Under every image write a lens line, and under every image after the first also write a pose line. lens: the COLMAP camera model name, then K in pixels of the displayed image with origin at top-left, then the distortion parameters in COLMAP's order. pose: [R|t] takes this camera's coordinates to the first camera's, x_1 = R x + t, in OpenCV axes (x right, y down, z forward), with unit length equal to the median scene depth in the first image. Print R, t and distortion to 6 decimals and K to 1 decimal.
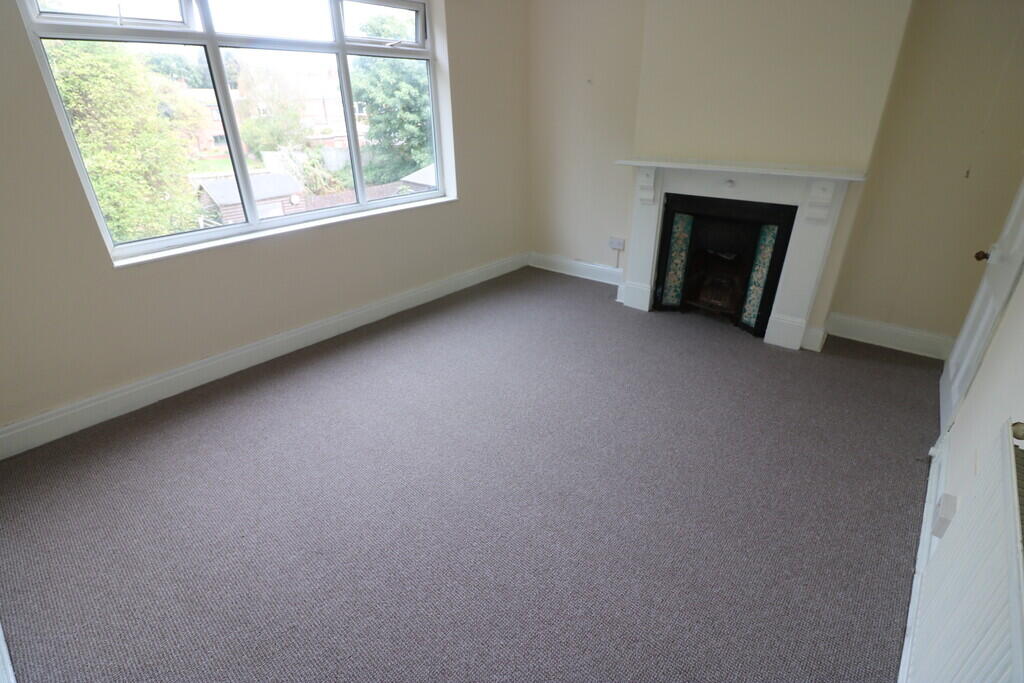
lens RADIAL K [[495.3, 0, 509.0], [0, 495.3, 342.9], [0, 0, 1]] dist [-0.000712, -0.000134]
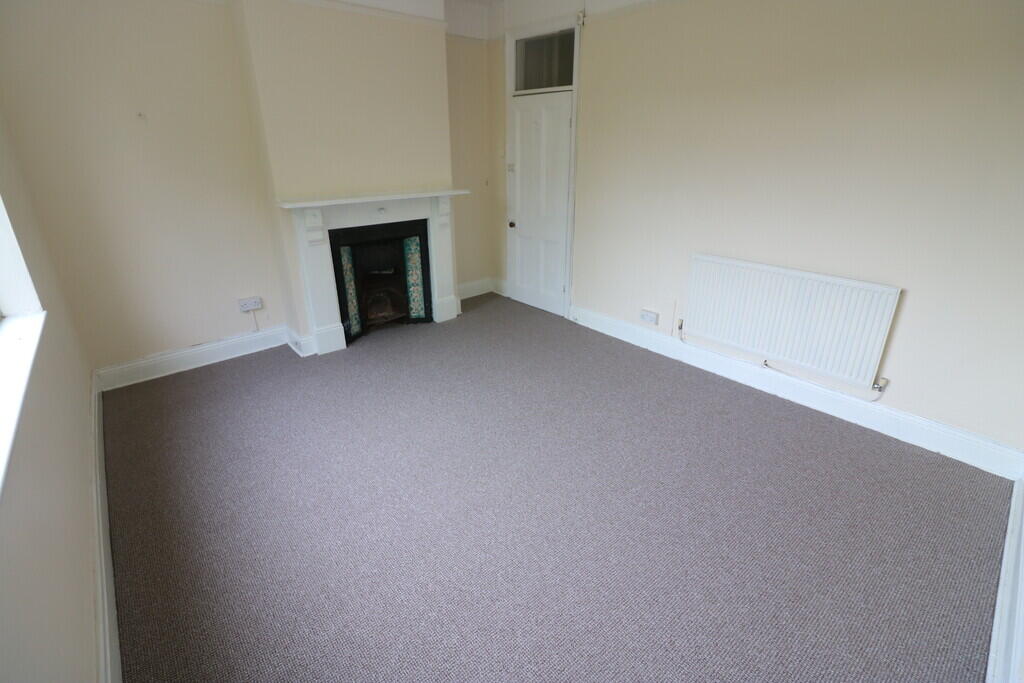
lens RADIAL K [[495.3, 0, 509.0], [0, 495.3, 342.9], [0, 0, 1]] dist [-0.000712, -0.000134]
pose [[0.096741, -0.358275, 0.928591, -0.674167], [0.428753, 0.856966, 0.285972, -0.241823], [-0.898227, 0.370471, 0.236516, 0.529626]]
